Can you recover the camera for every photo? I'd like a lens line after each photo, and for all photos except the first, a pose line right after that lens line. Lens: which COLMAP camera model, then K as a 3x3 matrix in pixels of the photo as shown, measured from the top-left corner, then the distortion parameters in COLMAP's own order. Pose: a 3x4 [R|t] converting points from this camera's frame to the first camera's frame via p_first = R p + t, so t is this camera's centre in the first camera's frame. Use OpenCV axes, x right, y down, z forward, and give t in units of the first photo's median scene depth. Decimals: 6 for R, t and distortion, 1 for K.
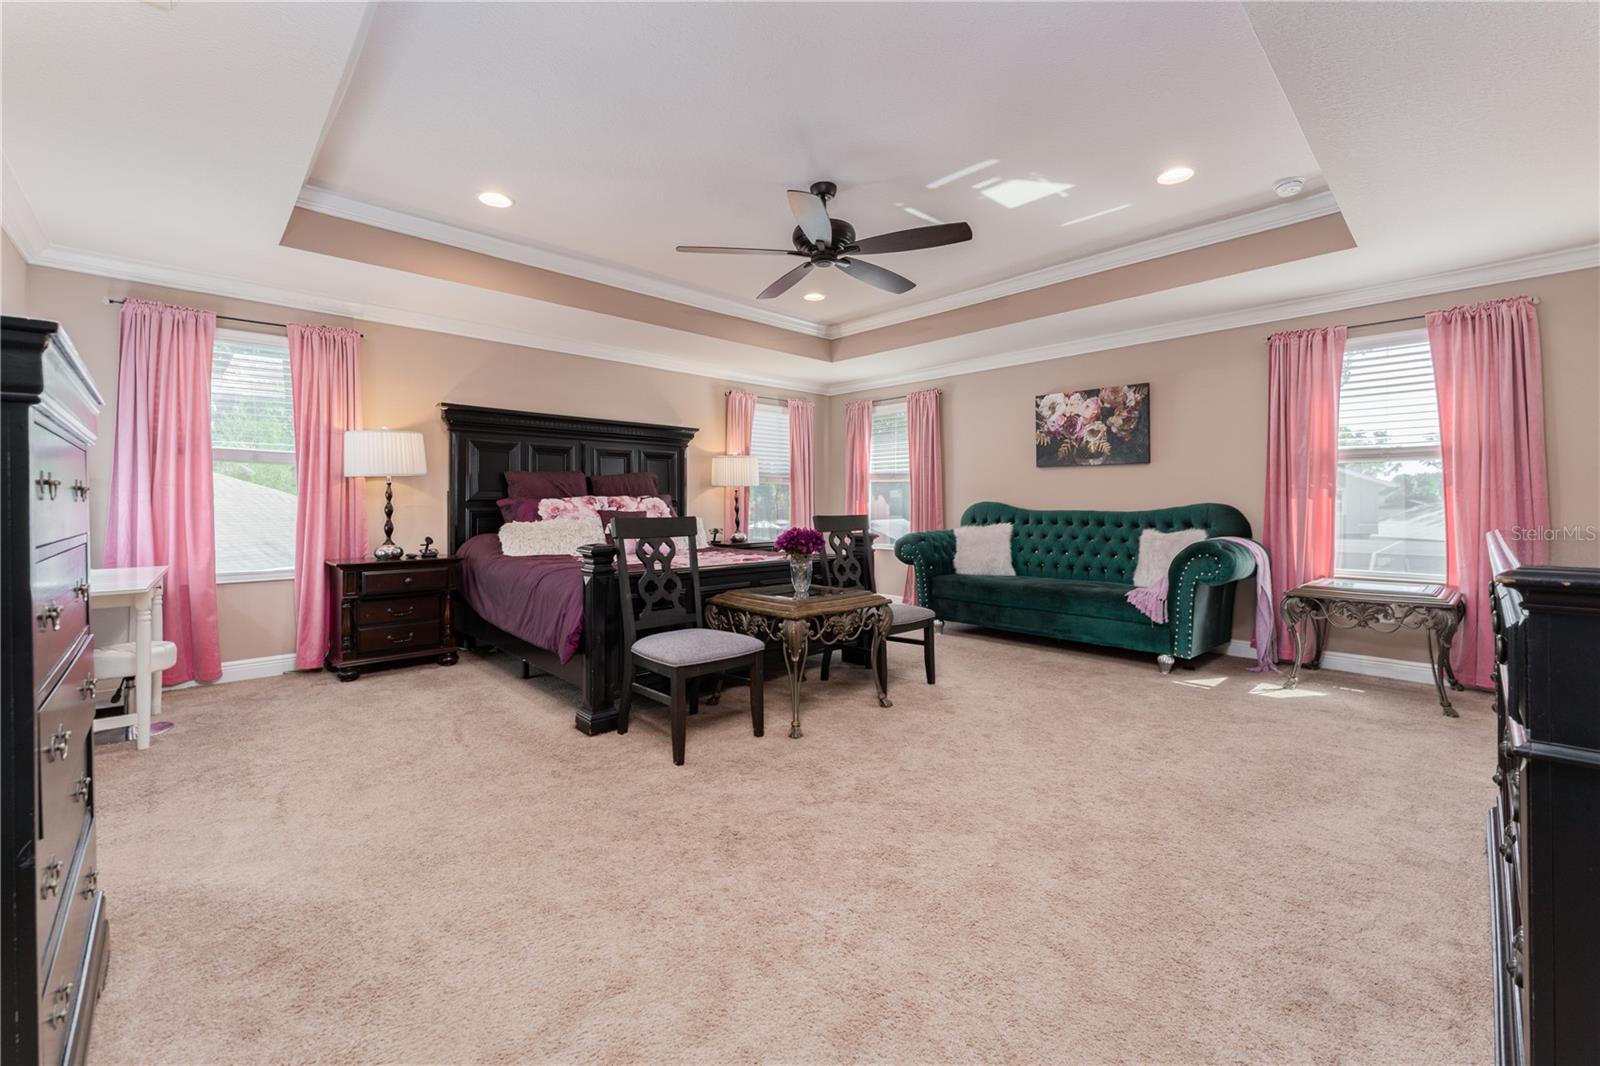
lens RADIAL K [[651.5, 0, 815.7], [0, 651.5, 500.3], [0, 0, 1]] dist [0.001839, -0.000593]
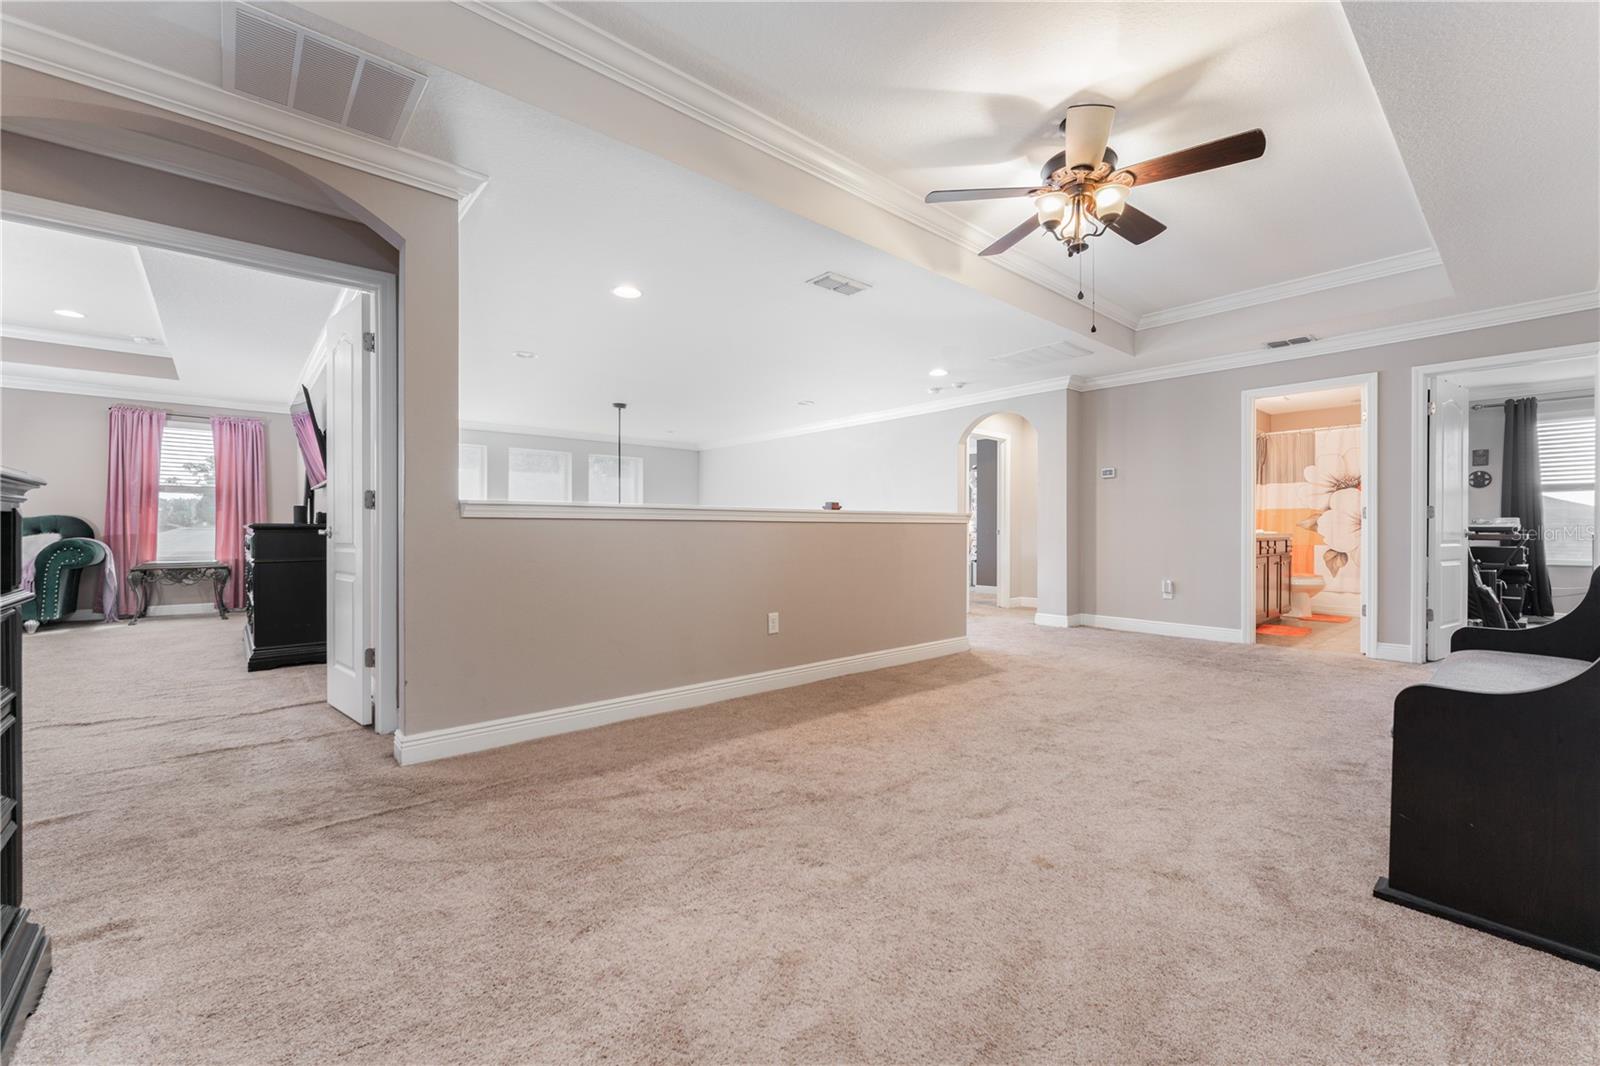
lens RADIAL K [[651.5, 0, 815.8], [0, 651.5, 537.1], [0, 0, 1]] dist [0.001839, -0.000593]
pose [[0.043354, -0.014070, 0.998961, -0.827832], [-0.012813, 0.999811, 0.014638, 0.011966], [-0.998978, -0.013434, 0.043165, -0.787191]]
